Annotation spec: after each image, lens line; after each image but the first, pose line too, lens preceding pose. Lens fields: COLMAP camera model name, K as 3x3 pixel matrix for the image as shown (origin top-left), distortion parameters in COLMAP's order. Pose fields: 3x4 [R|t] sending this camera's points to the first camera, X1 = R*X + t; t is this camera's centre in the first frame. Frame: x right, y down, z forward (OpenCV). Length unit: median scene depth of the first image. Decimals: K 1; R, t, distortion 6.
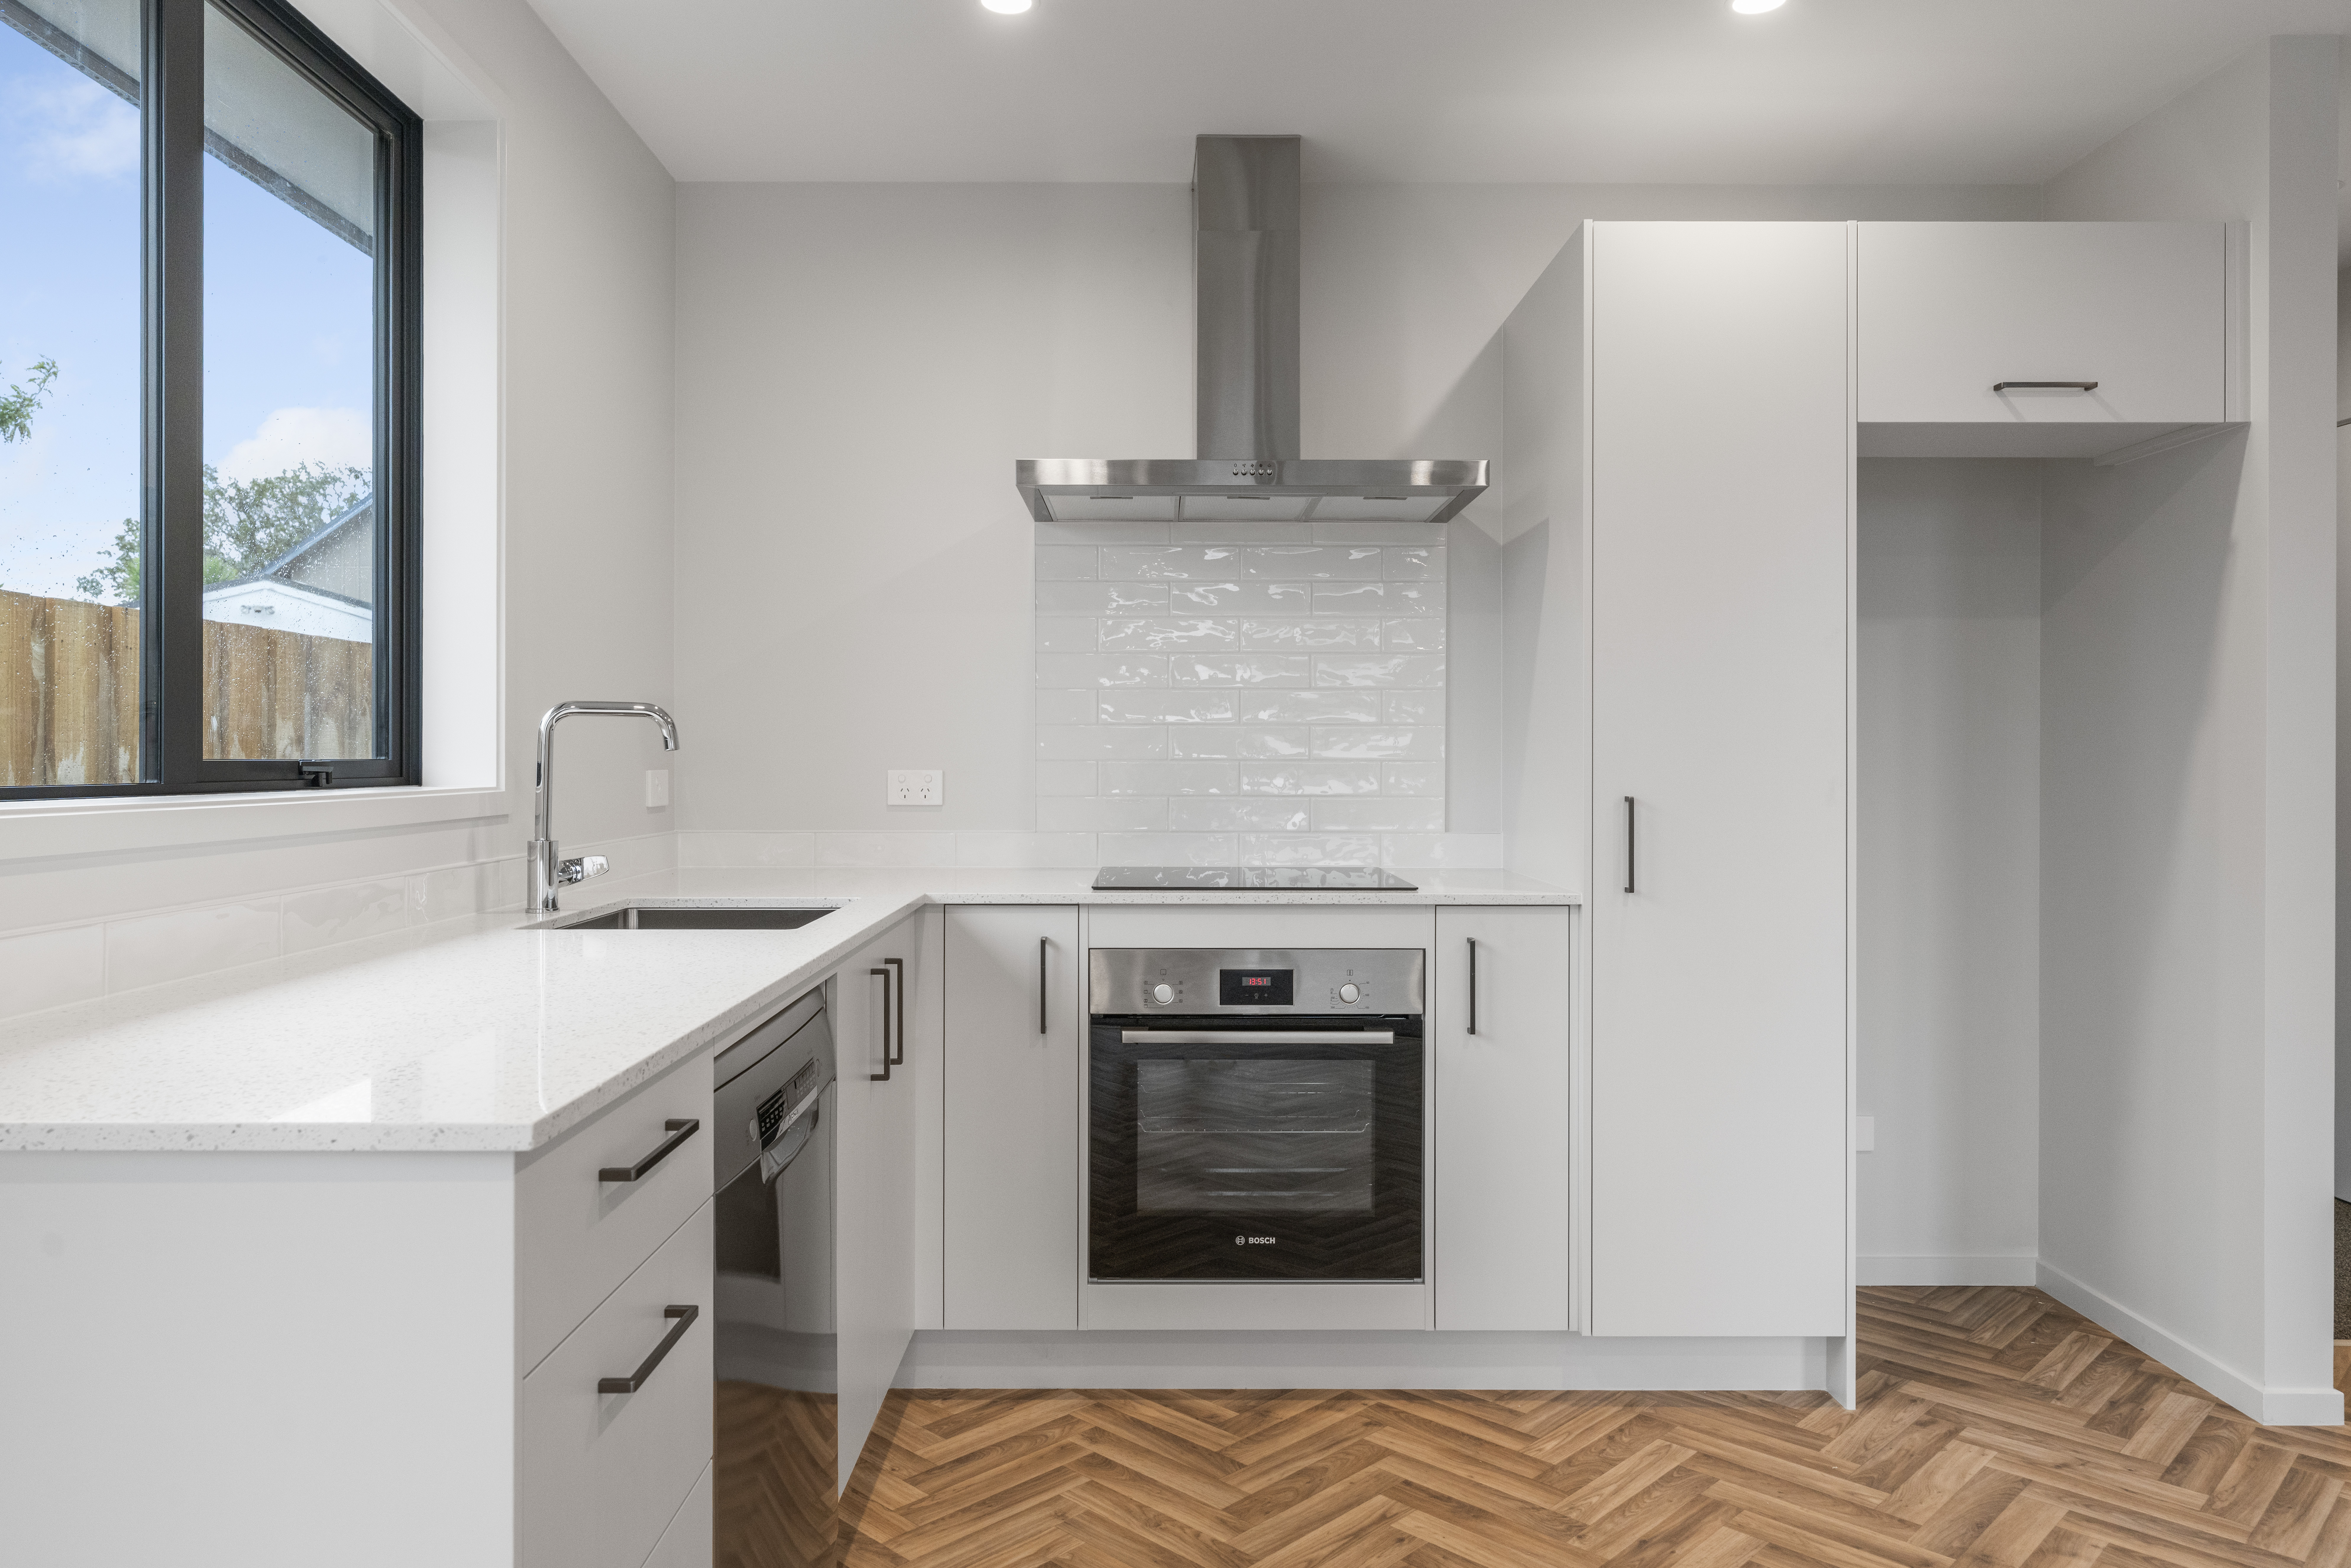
lens RADIAL K [[1579.7, 0, 1170.2], [0, 1579.7, 771.1], [0, 0, 1]] dist [0.006128, 0.002482]
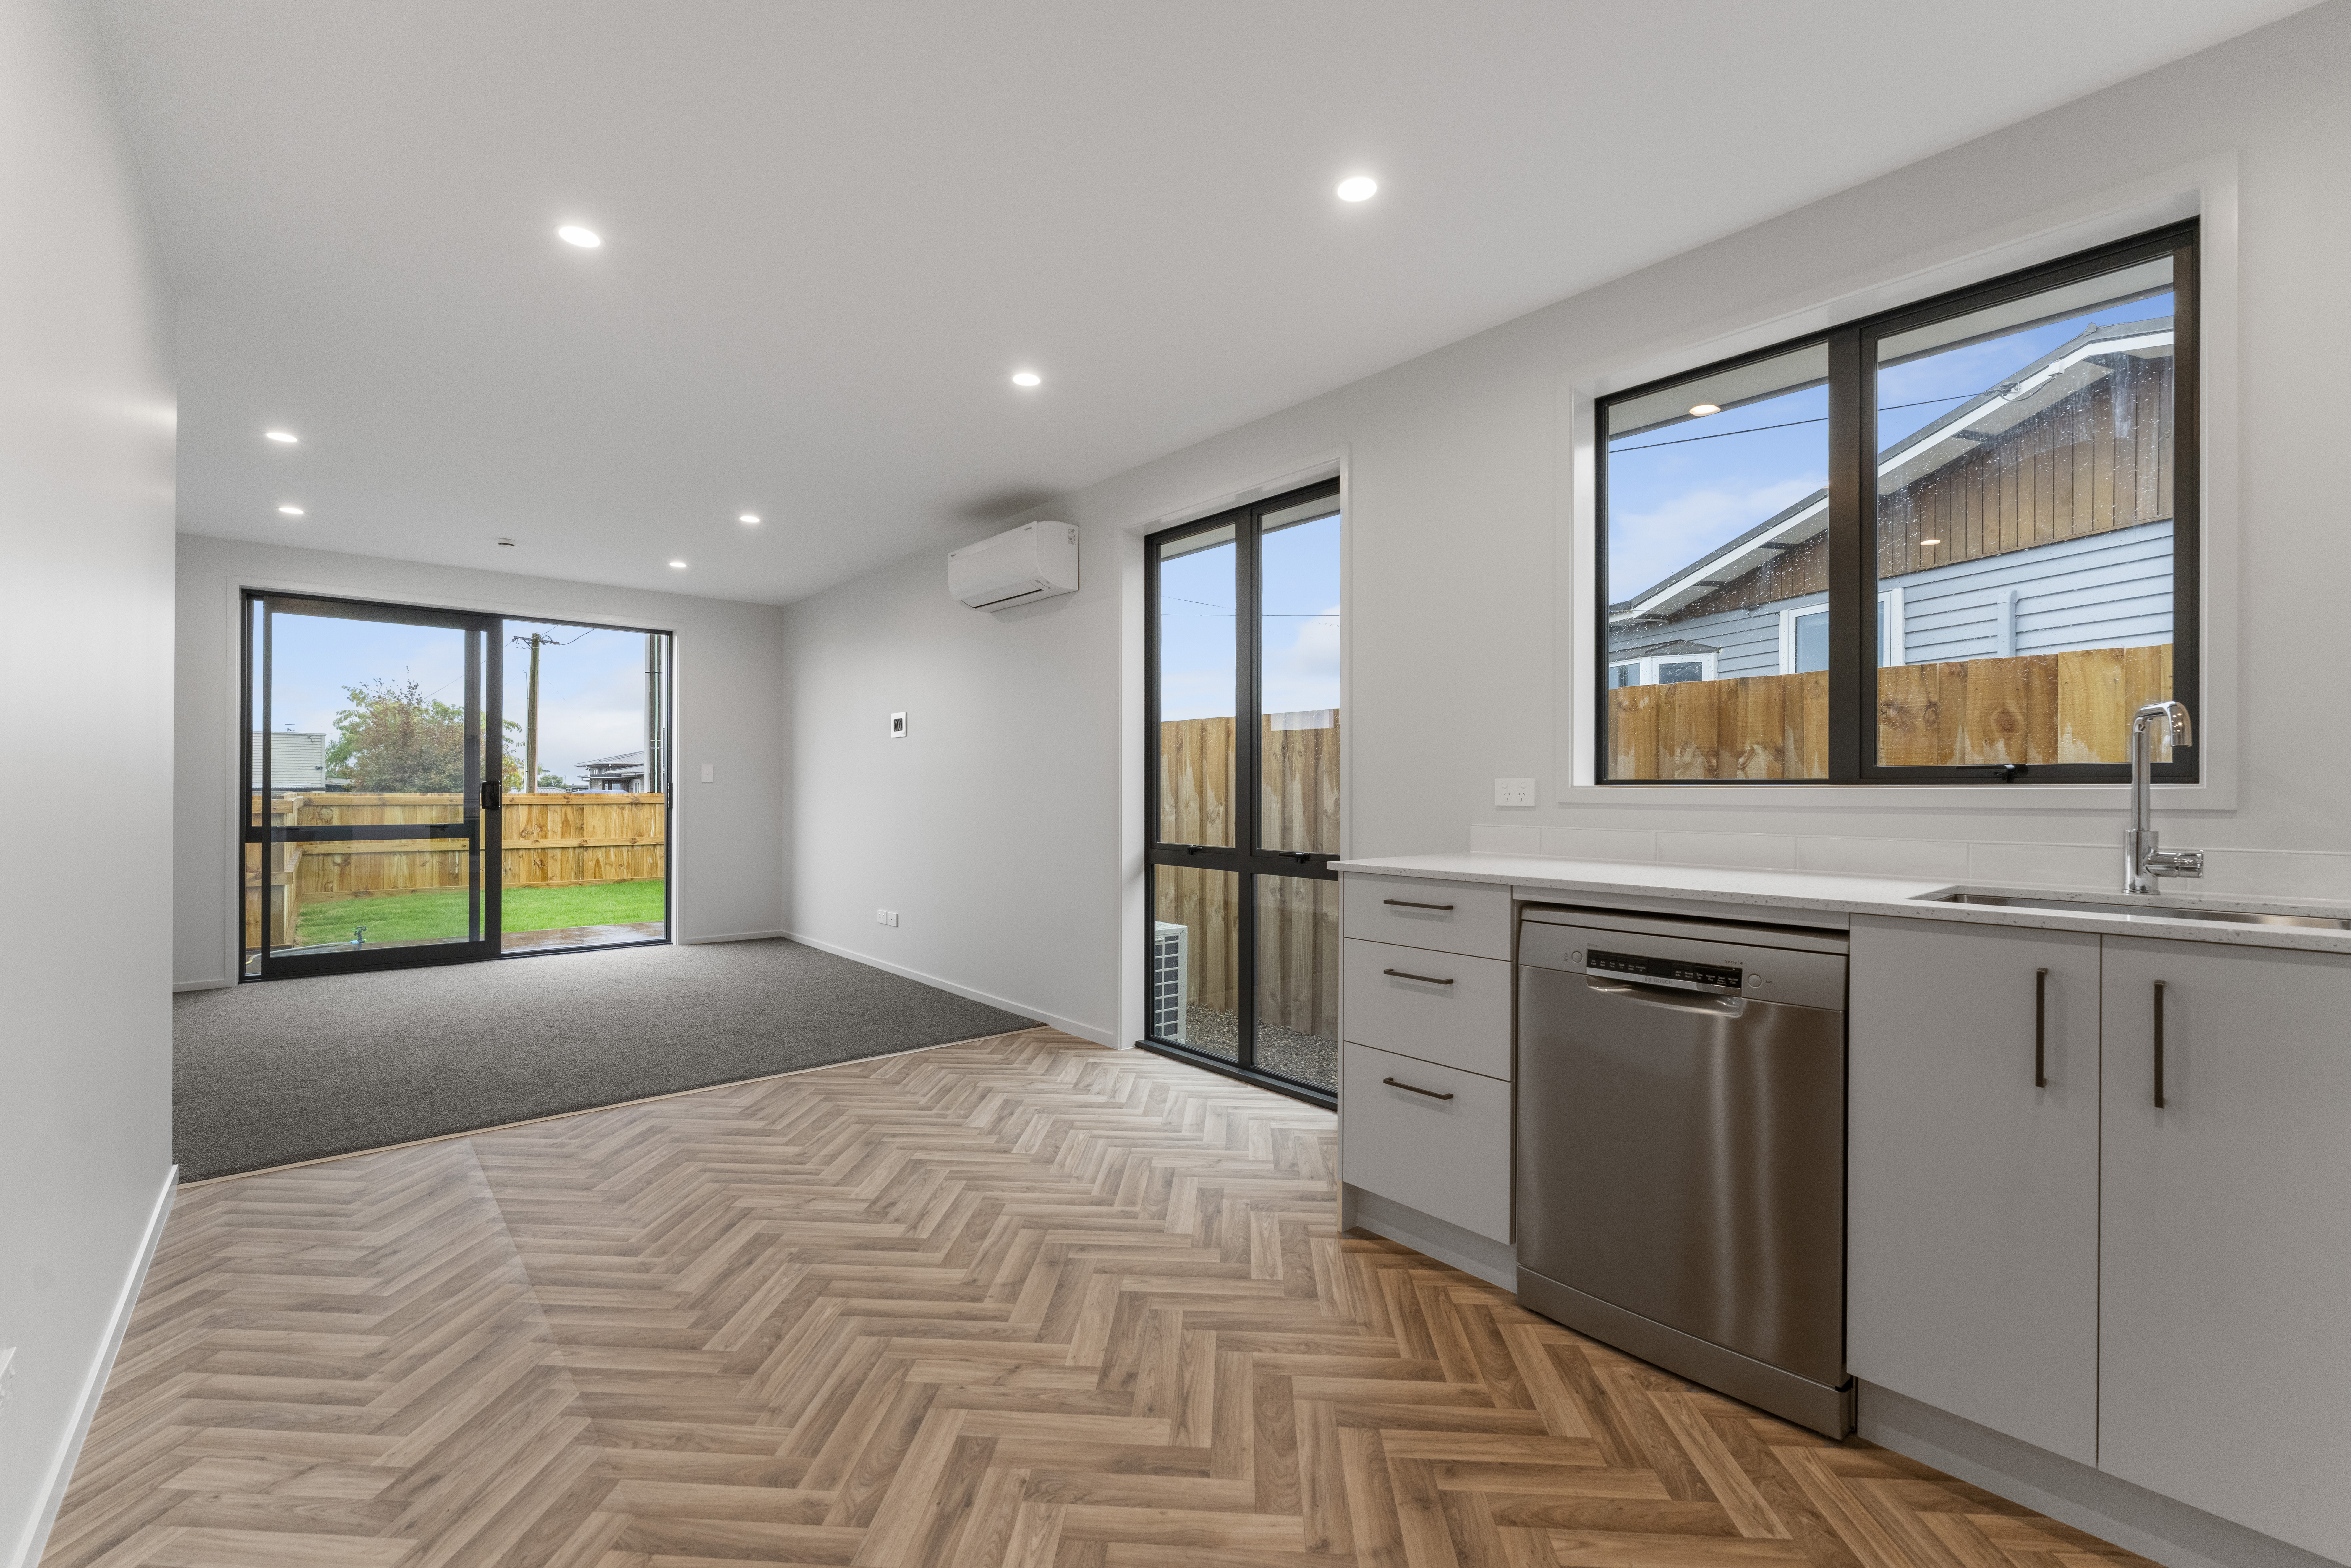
lens RADIAL K [[973.0, 0, 1141.4], [0, 973.0, 772.2], [0, 0, 1]] dist [0.008554, 0.000716]
pose [[-0.782456, -0.014664, -0.622533, 0.543306], [-0.009807, 0.999889, -0.011226, 0.016240], [0.622629, -0.002679, -0.782513, 1.390213]]
